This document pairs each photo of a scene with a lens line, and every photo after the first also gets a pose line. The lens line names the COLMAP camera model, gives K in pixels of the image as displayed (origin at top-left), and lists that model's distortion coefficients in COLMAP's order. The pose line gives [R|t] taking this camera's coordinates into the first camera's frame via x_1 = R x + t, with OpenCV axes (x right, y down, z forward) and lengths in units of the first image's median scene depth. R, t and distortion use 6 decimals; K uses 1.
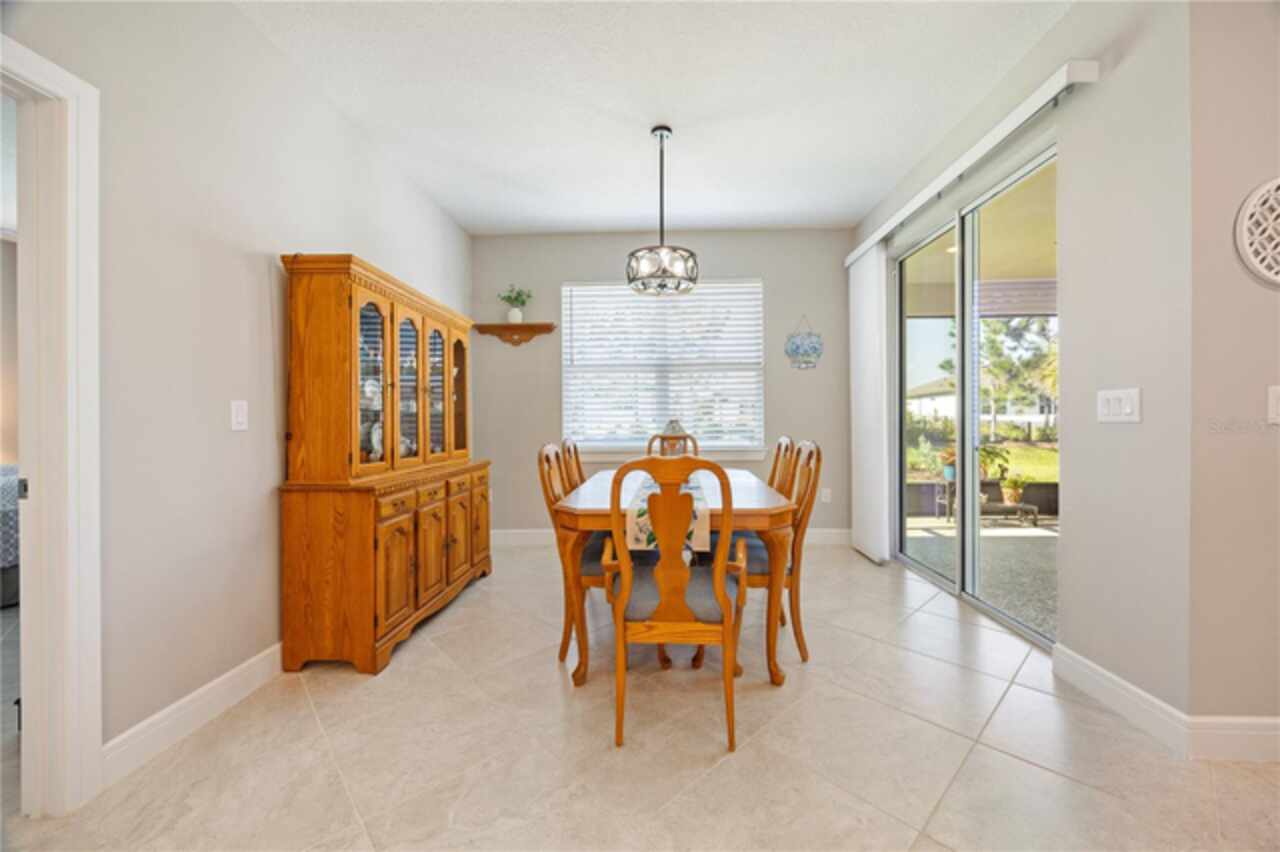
lens RADIAL K [[501.0, 0, 645.9], [0, 501.0, 423.1], [0, 0, 1]] dist [-0.001904, 0.000216]
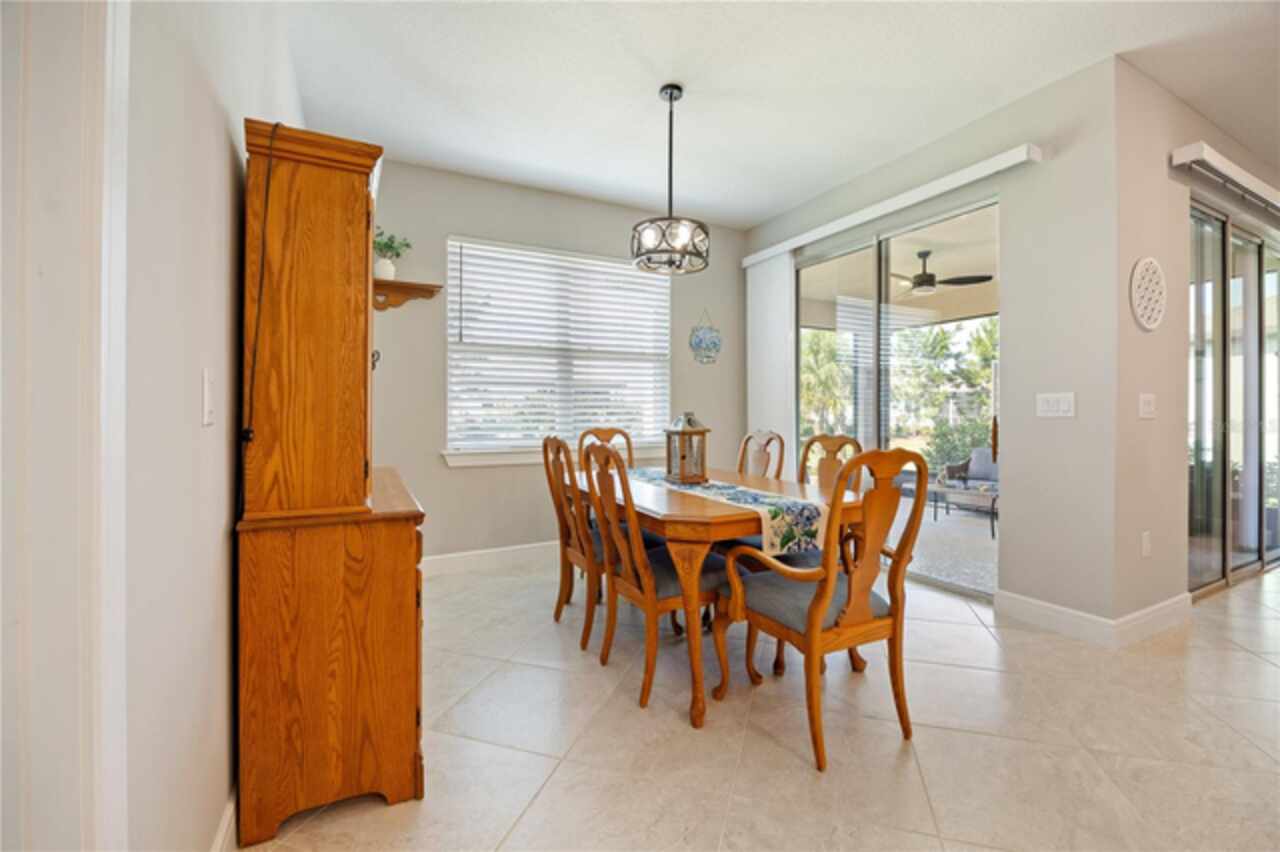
lens RADIAL K [[543.7, 0, 651.1], [0, 543.7, 416.3], [0, 0, 1]] dist [-0.011695, -0.000381]
pose [[0.865353, 0.005559, 0.501132, -0.491794], [-0.003532, 0.999981, -0.004994, 0.004998], [-0.501151, 0.002551, 0.865356, 0.184844]]
